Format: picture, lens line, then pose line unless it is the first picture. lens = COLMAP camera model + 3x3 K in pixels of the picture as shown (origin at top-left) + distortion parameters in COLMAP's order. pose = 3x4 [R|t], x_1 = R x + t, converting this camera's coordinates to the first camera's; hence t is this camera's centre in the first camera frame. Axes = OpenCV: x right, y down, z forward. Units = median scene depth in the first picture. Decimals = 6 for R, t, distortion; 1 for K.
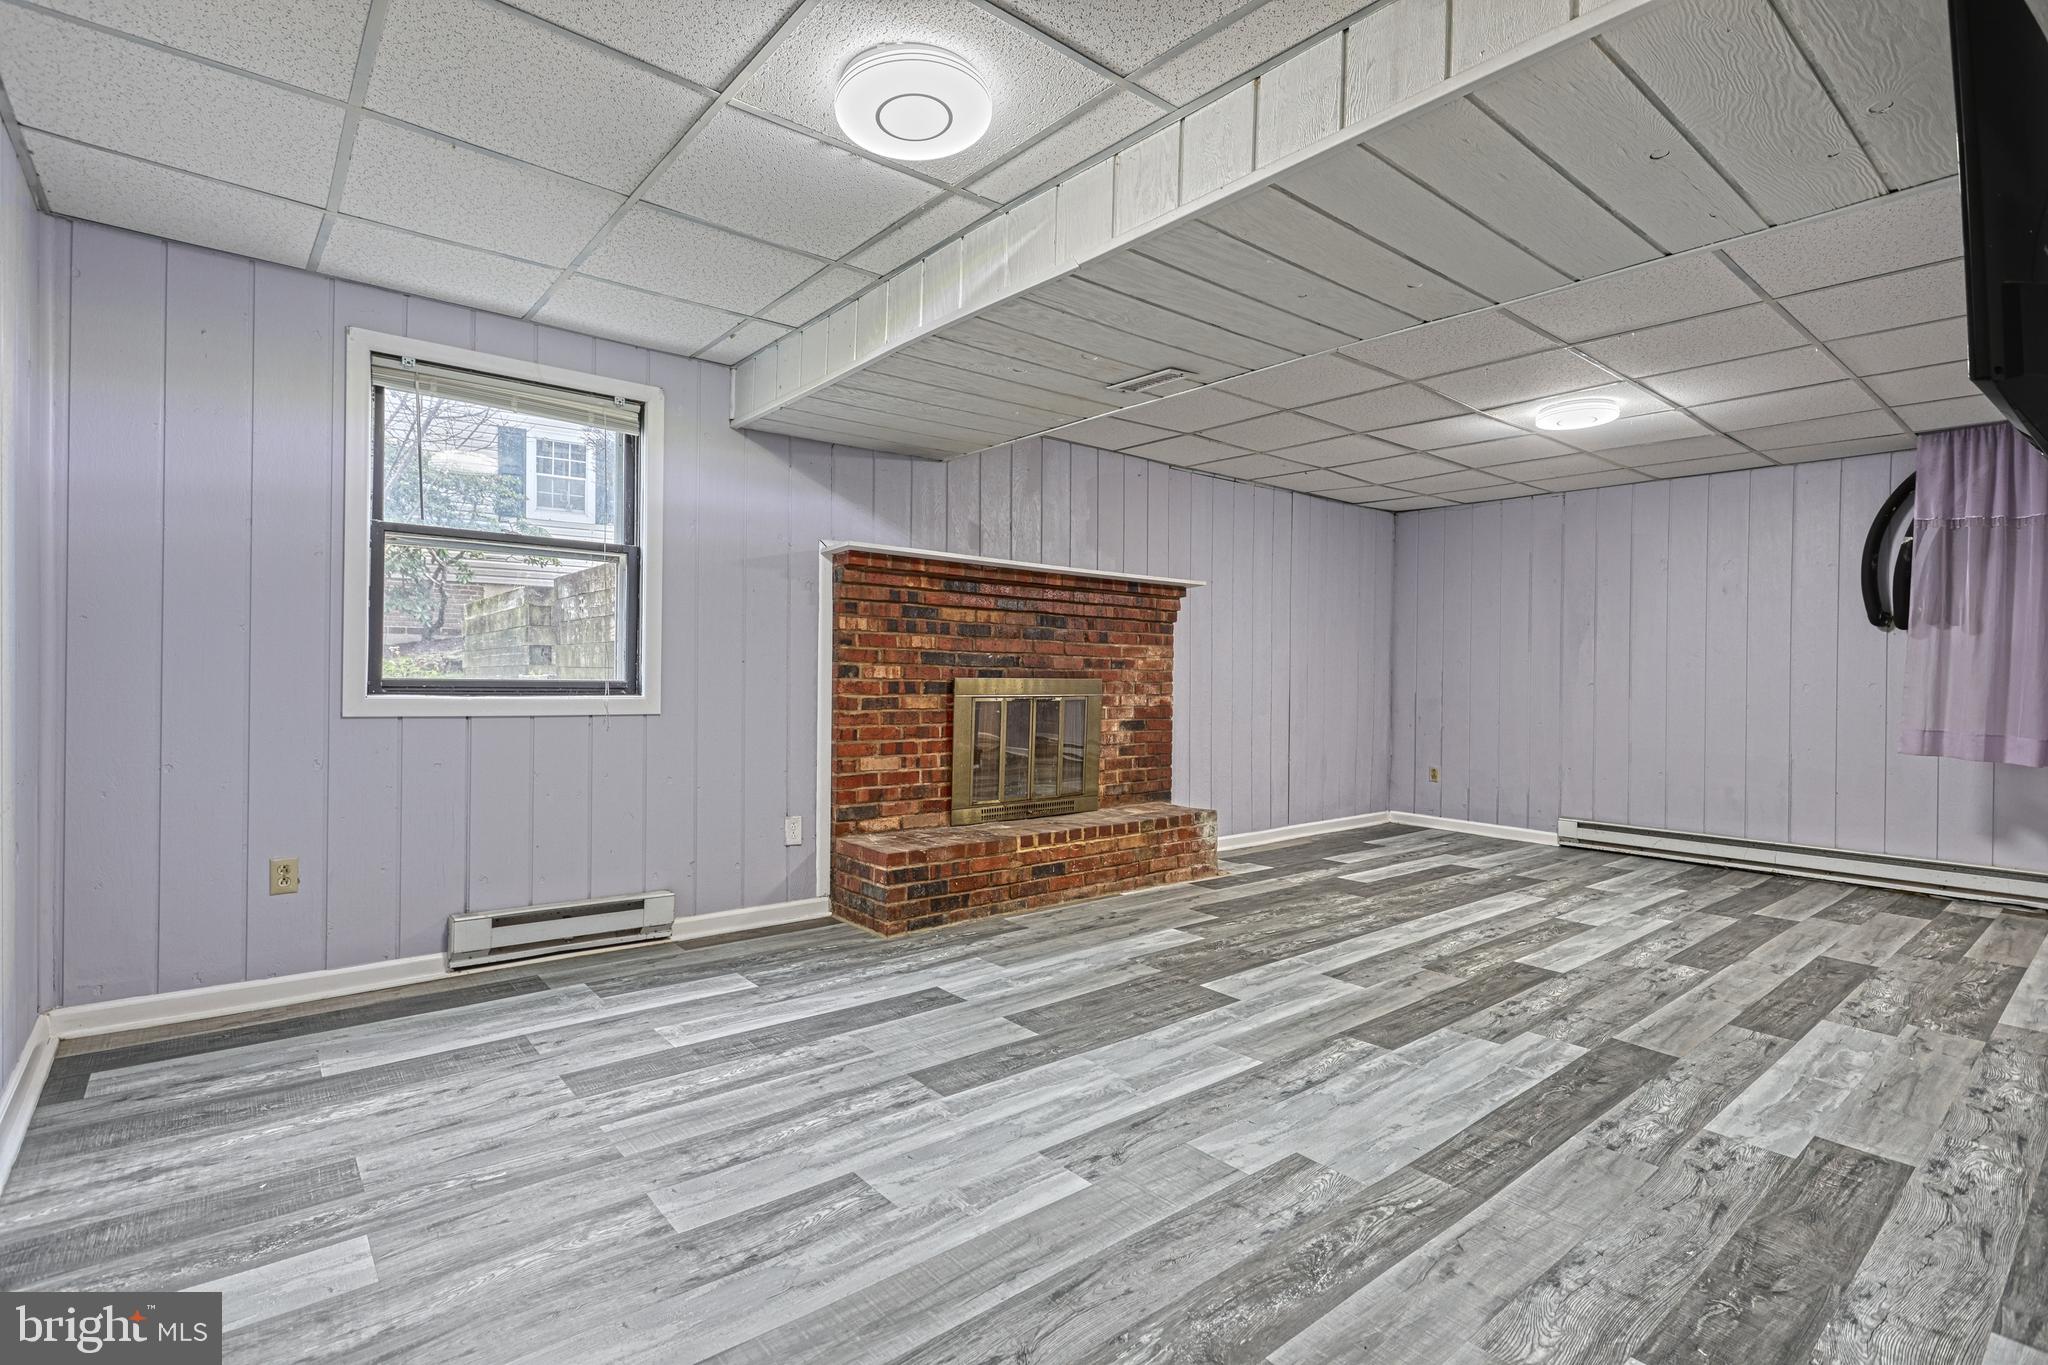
lens RADIAL K [[969.9, 0, 1023.2], [0, 969.9, 678.3], [0, 0, 1]] dist [-0.004232, 0.000345]
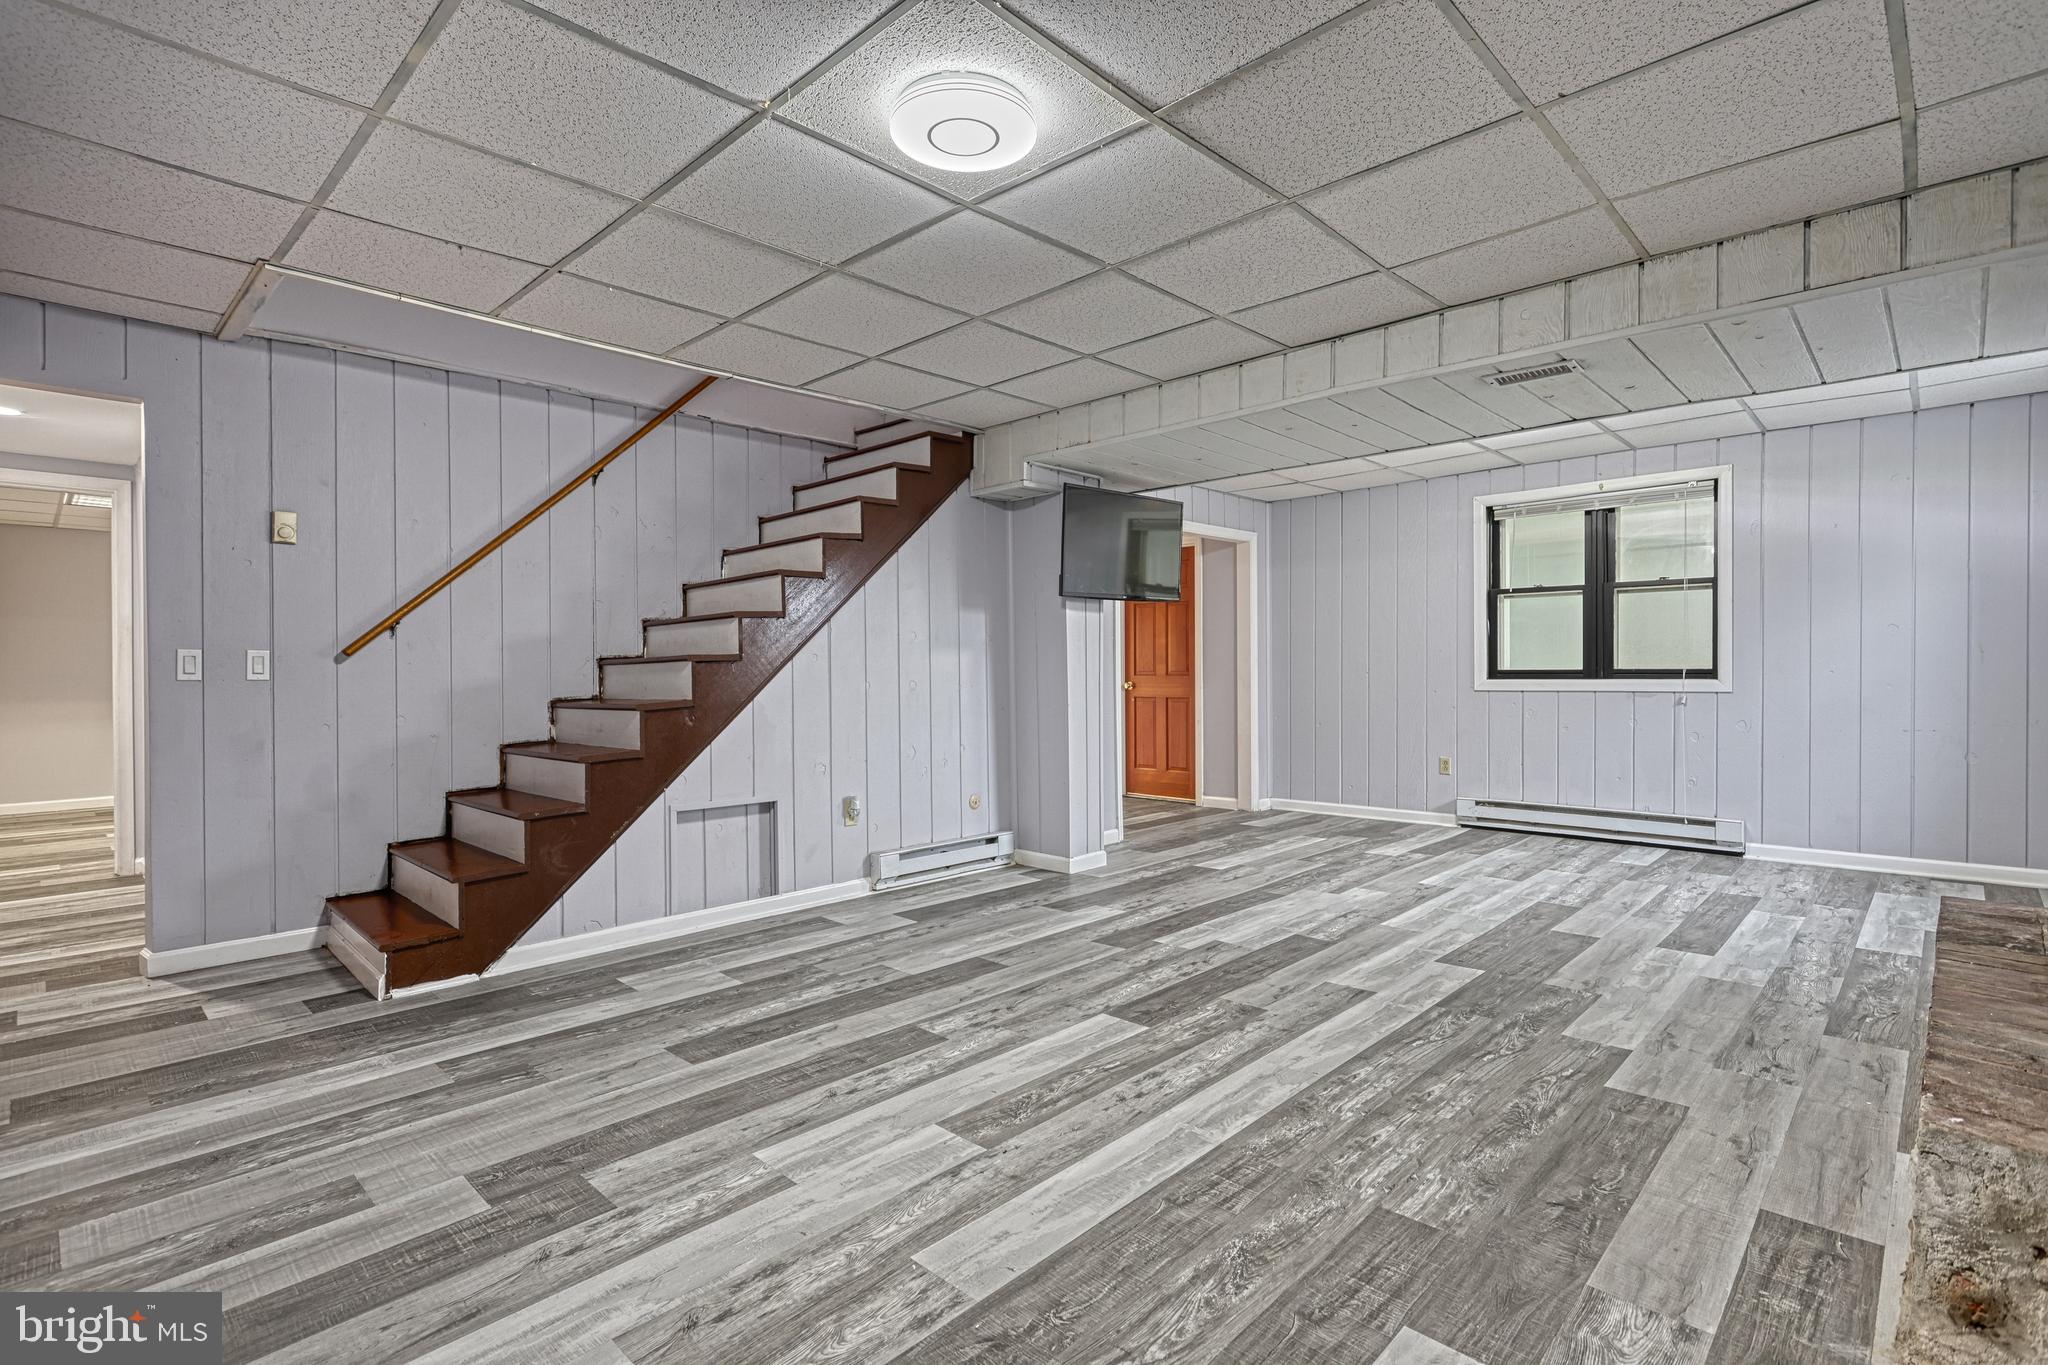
lens RADIAL K [[969.9, 0, 1018.6], [0, 969.9, 678.4], [0, 0, 1]] dist [-0.004232, 0.000345]
pose [[-0.994663, -0.006038, -0.103000, 0.792884], [-0.007412, 0.999889, 0.012959, 0.006618], [0.102911, 0.013654, -0.994597, 2.009631]]
